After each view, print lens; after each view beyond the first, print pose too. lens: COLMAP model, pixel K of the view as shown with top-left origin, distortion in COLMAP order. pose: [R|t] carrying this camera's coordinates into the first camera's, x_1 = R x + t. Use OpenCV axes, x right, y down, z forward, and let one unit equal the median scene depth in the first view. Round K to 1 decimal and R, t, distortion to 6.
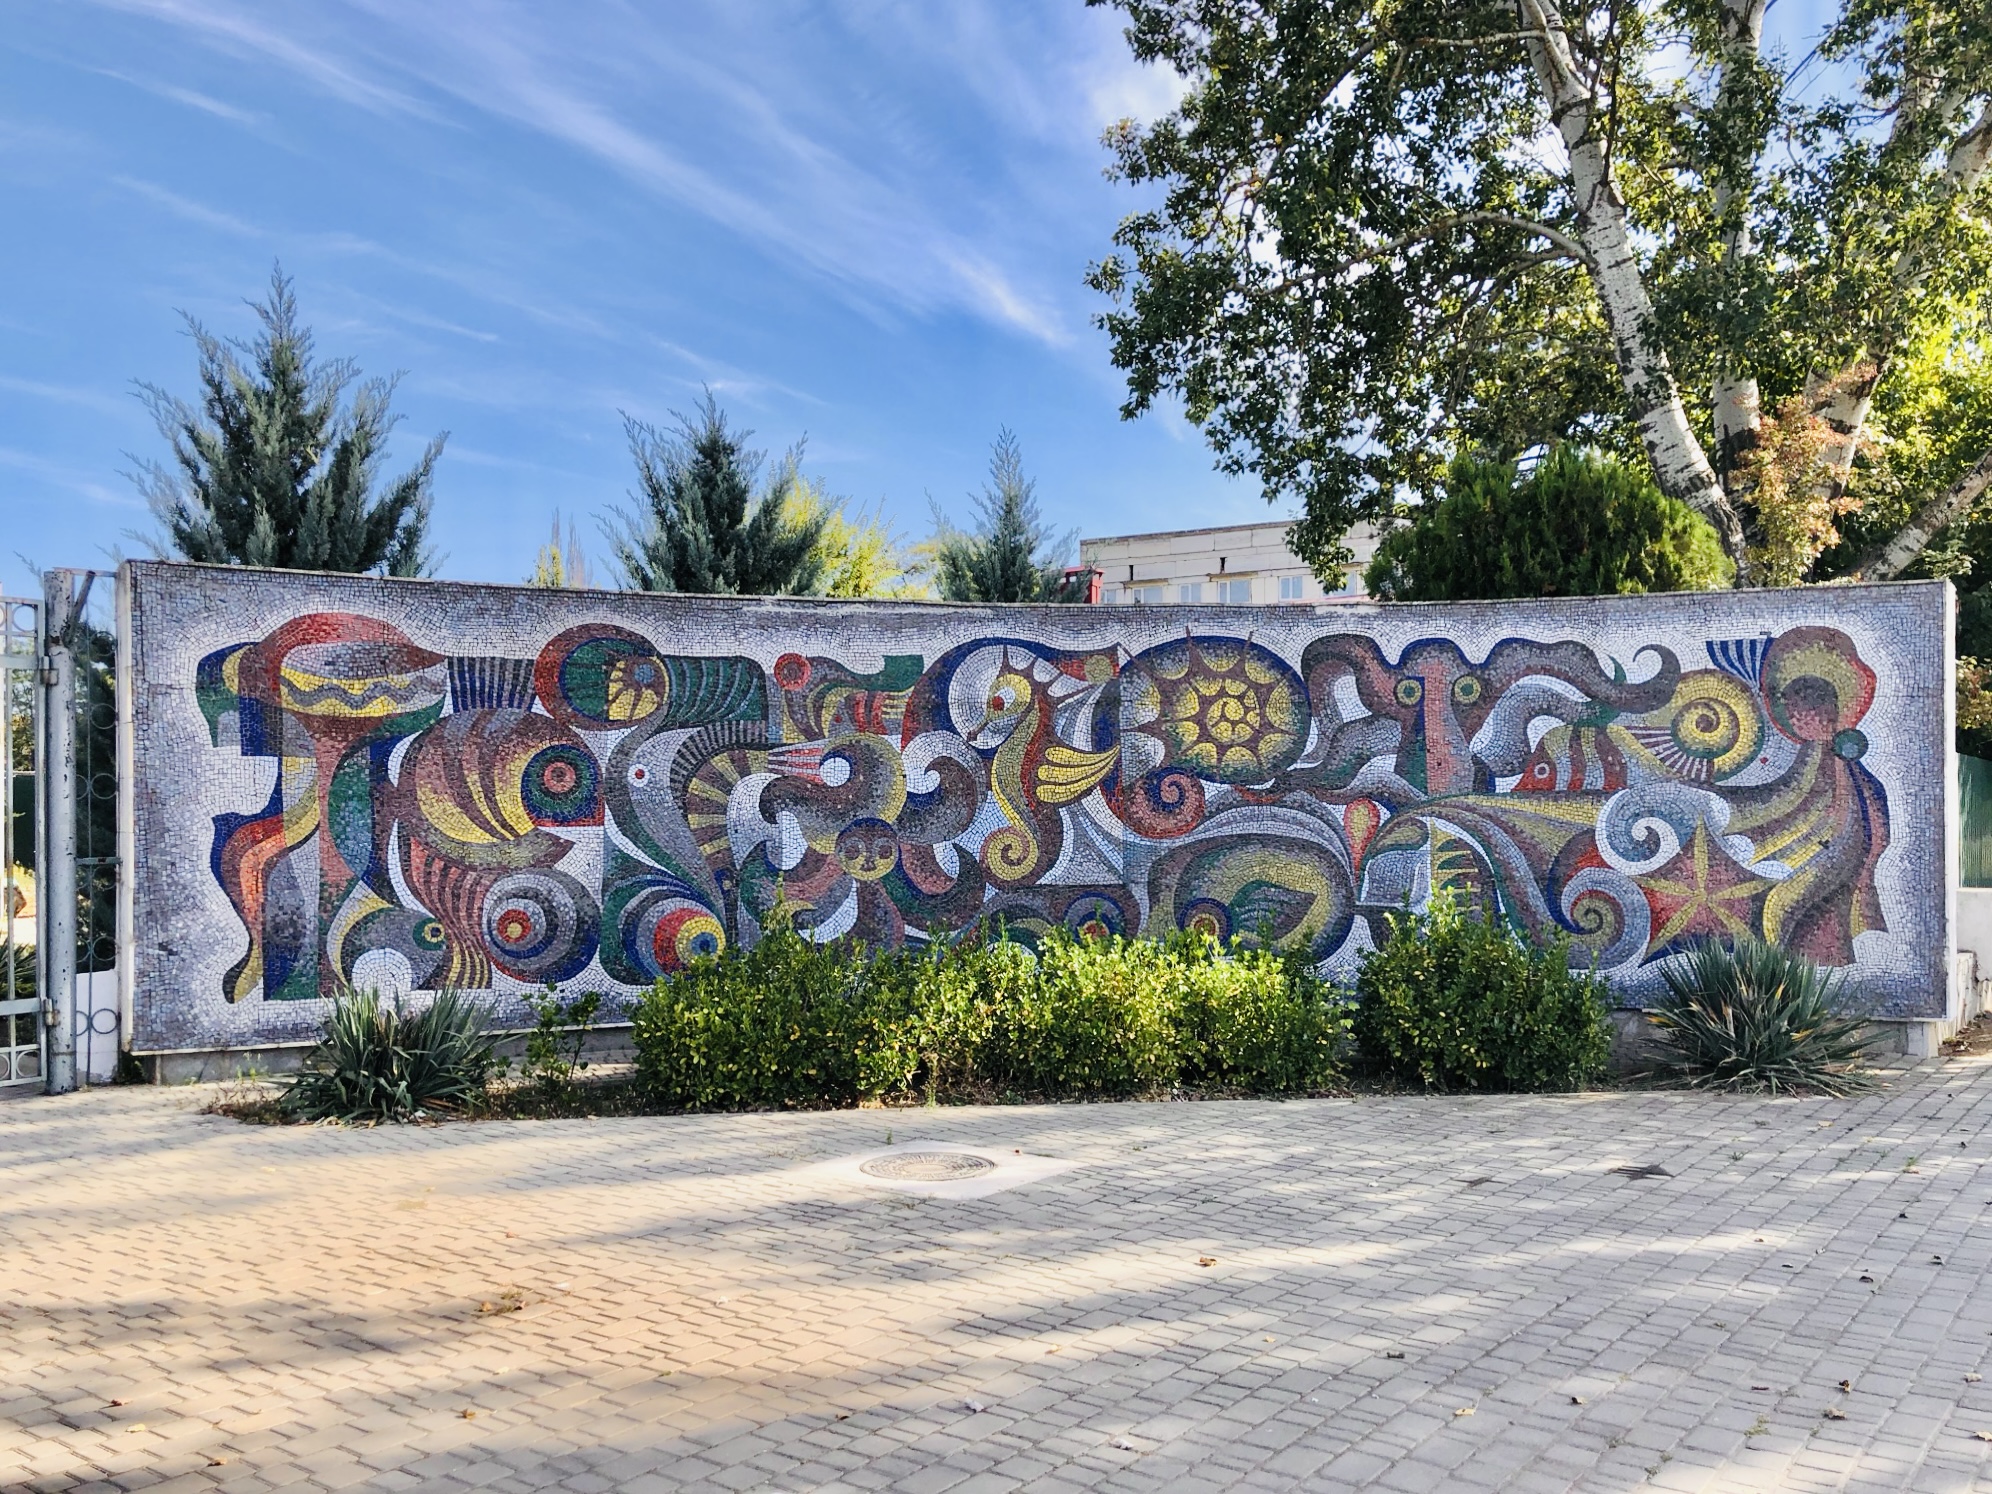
lens RADIAL K [[1649.9, 0, 991.1], [0, 1649.9, 835.3], [0, 0, 1]] dist [0.000335, -0.006271]
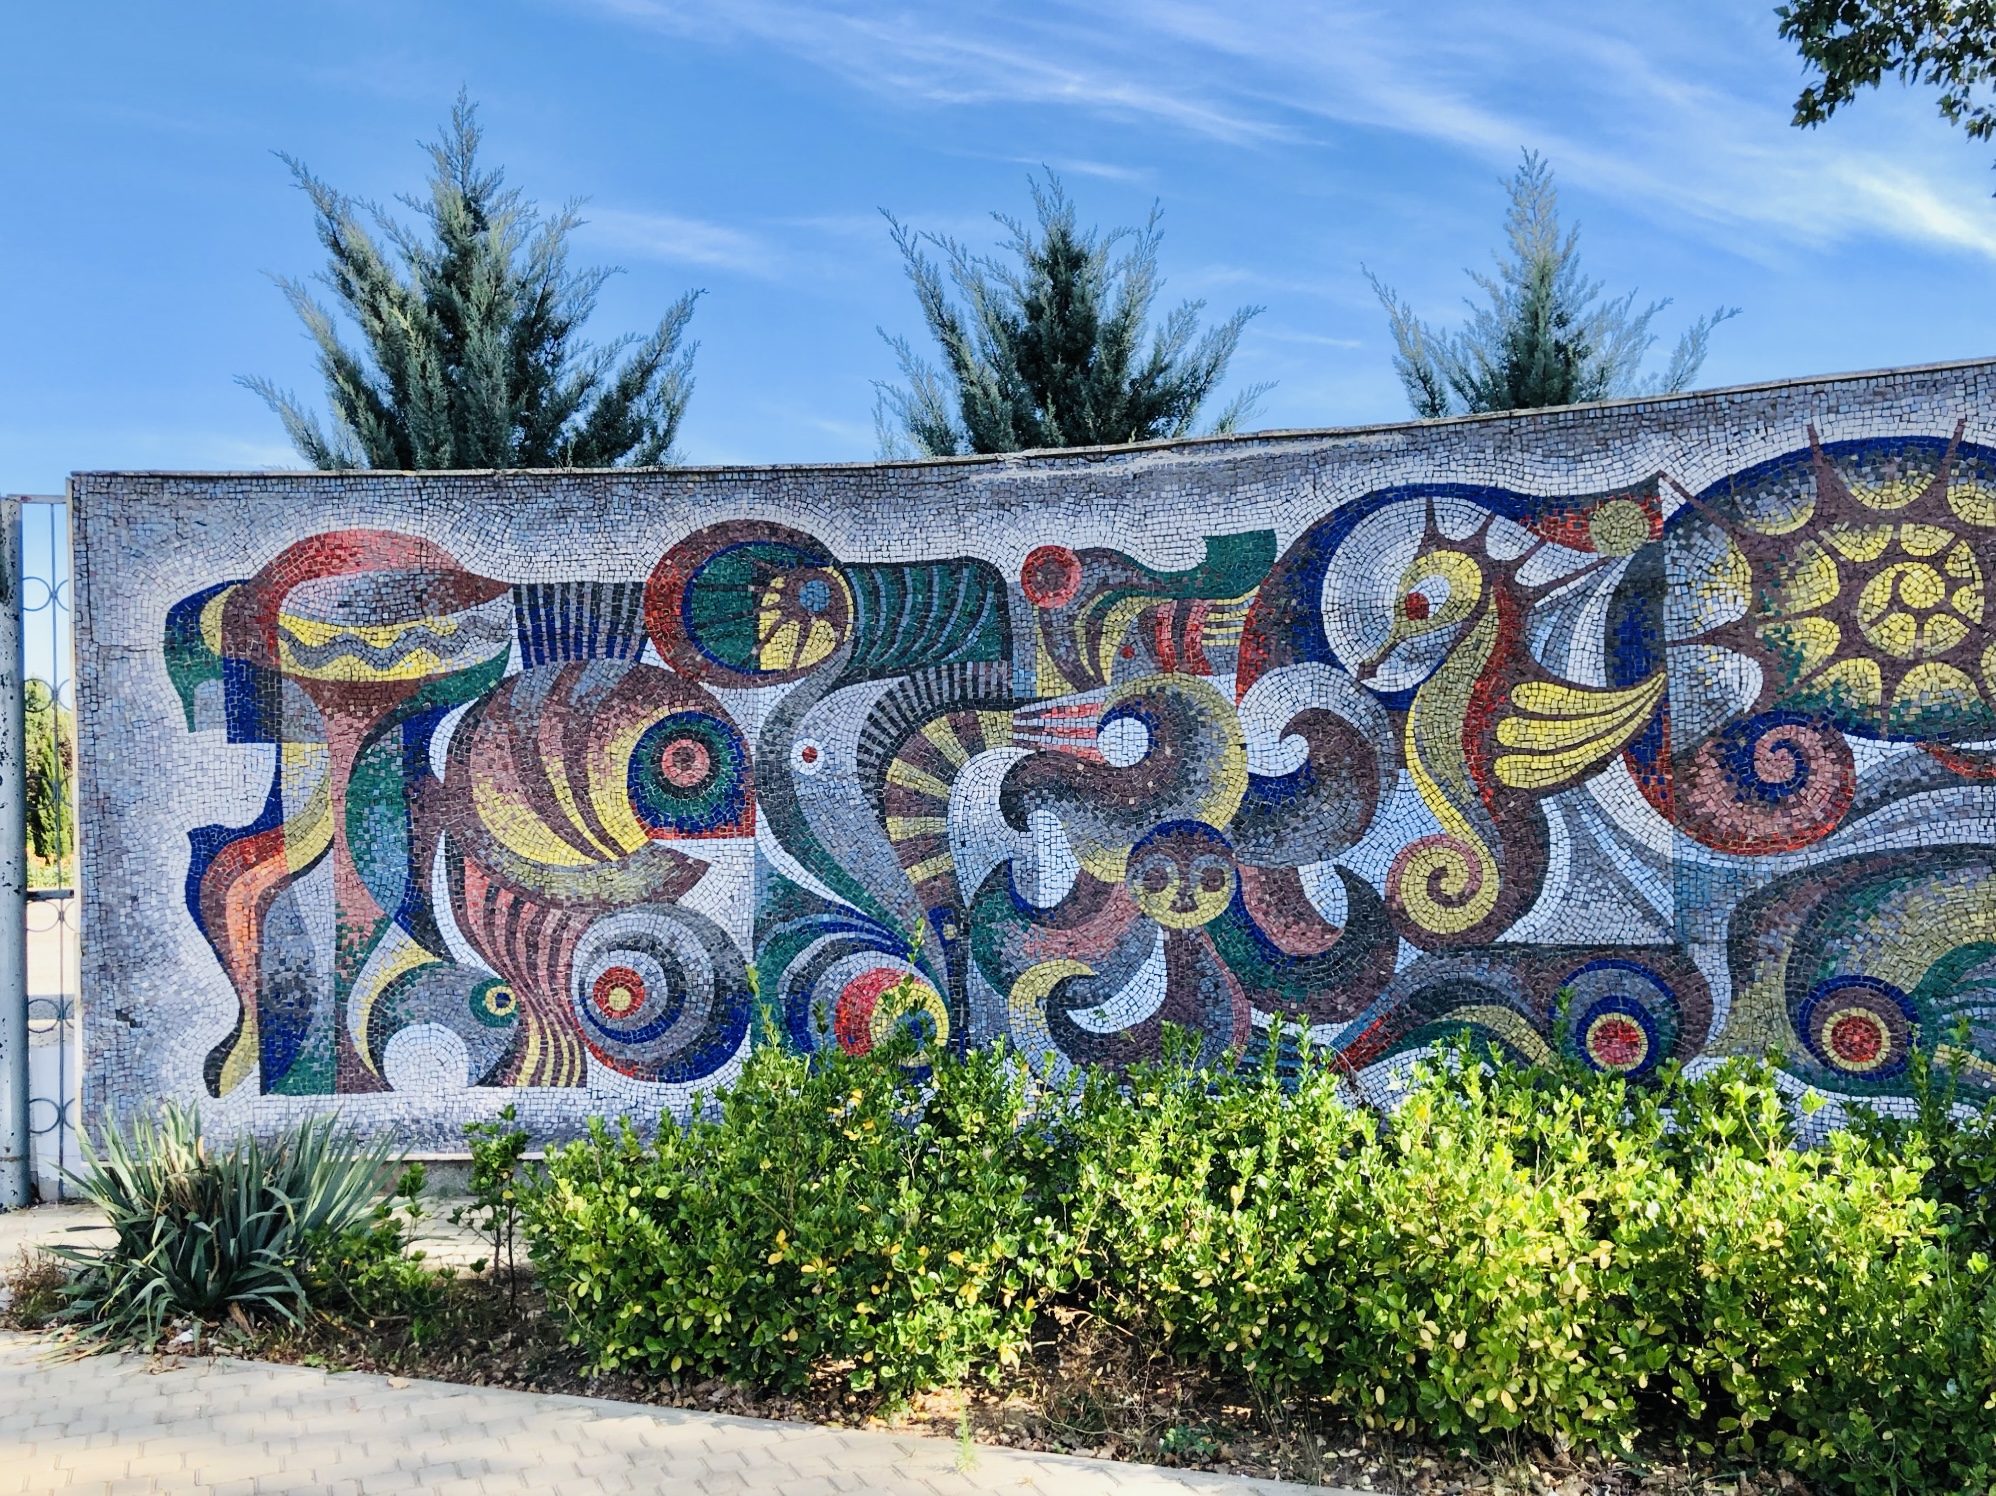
lens RADIAL K [[1643.8, 0, 1017.6], [0, 1643.8, 818.2], [0, 0, 1]] dist [0.052044, -0.085522]
pose [[0.880781, -0.010068, -0.473417, 0.149776], [0.007971, 0.999948, -0.006436, -0.008022], [0.473457, 0.001895, 0.880815, 0.471828]]
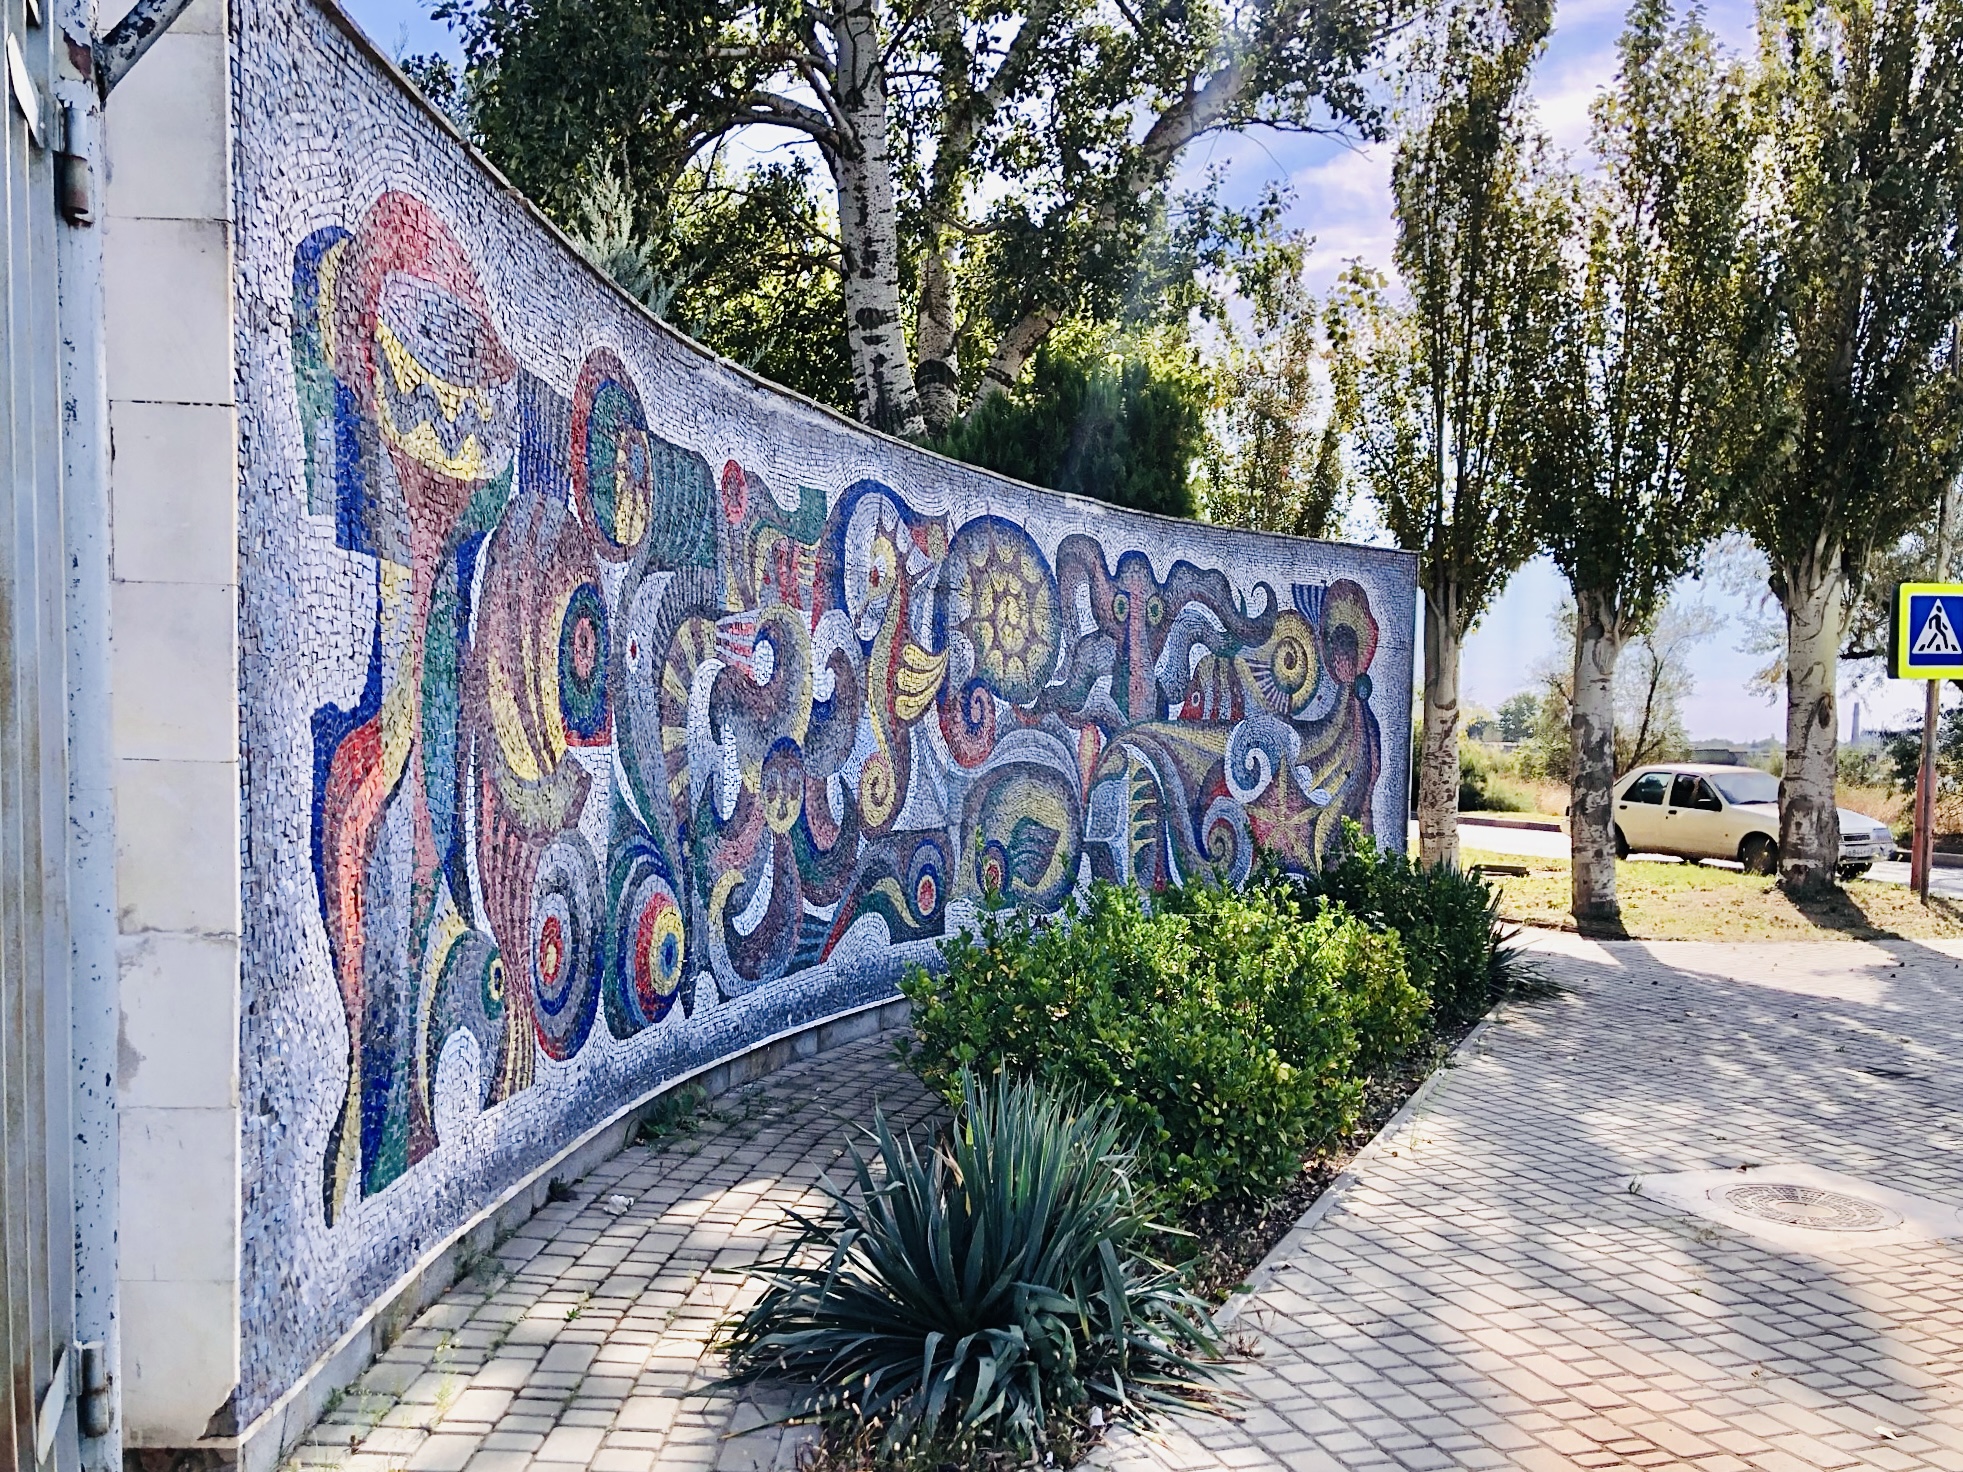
lens RADIAL K [[1649.6, 0, 975.2], [0, 1649.6, 891.9], [0, 0, 1]] dist [-0.001984, -0.001715]
pose [[0.534518, -0.063329, 0.842781, -0.592537], [-0.010865, 0.996591, 0.081778, -0.003678], [-0.845087, -0.052868, 0.532008, 0.597920]]
